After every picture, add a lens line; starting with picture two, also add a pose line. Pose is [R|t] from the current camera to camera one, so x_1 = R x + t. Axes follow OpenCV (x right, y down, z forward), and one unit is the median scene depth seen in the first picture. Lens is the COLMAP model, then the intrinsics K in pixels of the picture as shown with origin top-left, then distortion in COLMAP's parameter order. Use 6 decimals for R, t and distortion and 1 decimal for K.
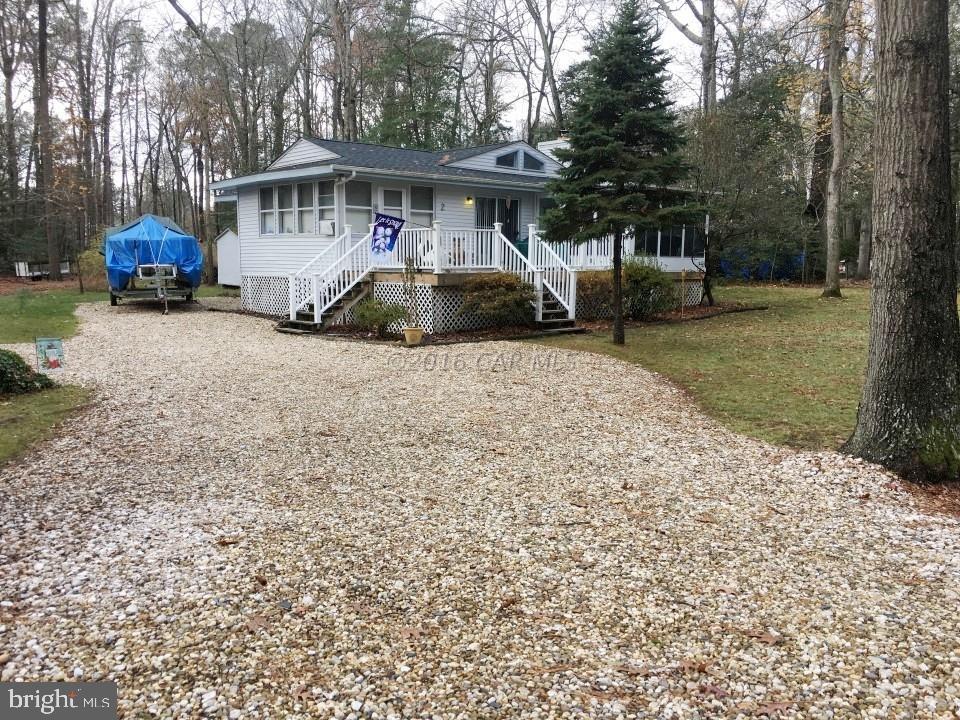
lens RADIAL K [[821.3, 0, 485.5], [0, 821.3, 358.4], [0, 0, 1]] dist [0.085371, -0.119821]
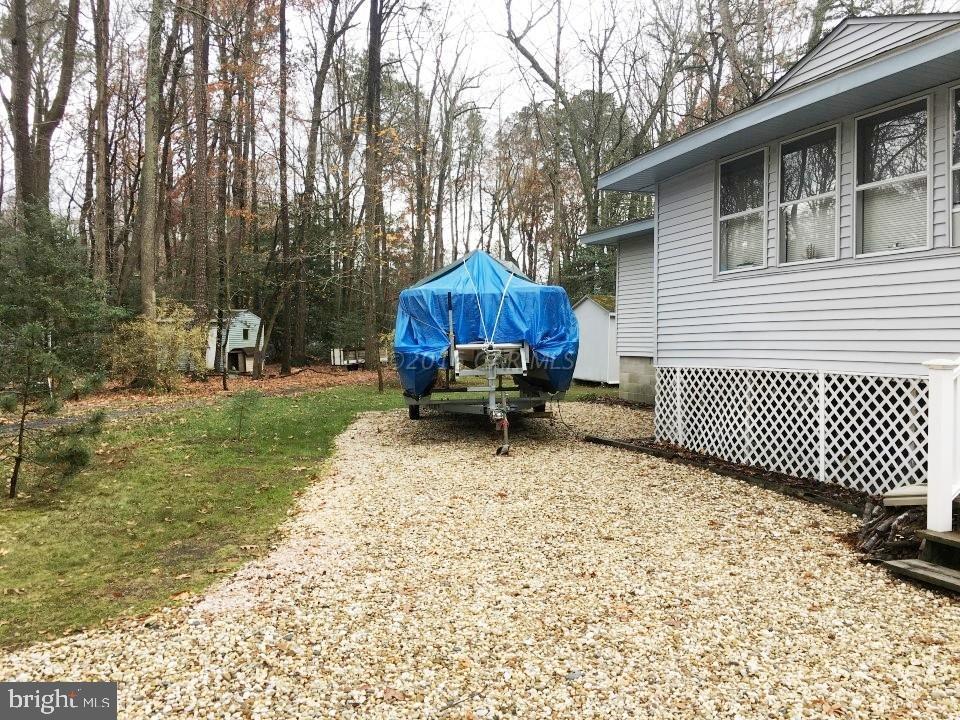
lens RADIAL K [[821.3, 0, 479.7], [0, 821.3, 360.3], [0, 0, 1]] dist [0.085371, -0.119821]
pose [[0.929709, 0.004830, -0.368264, -0.218903], [-0.043505, 0.994354, -0.096790, -0.055508], [0.365717, 0.106008, 0.924669, 0.542169]]
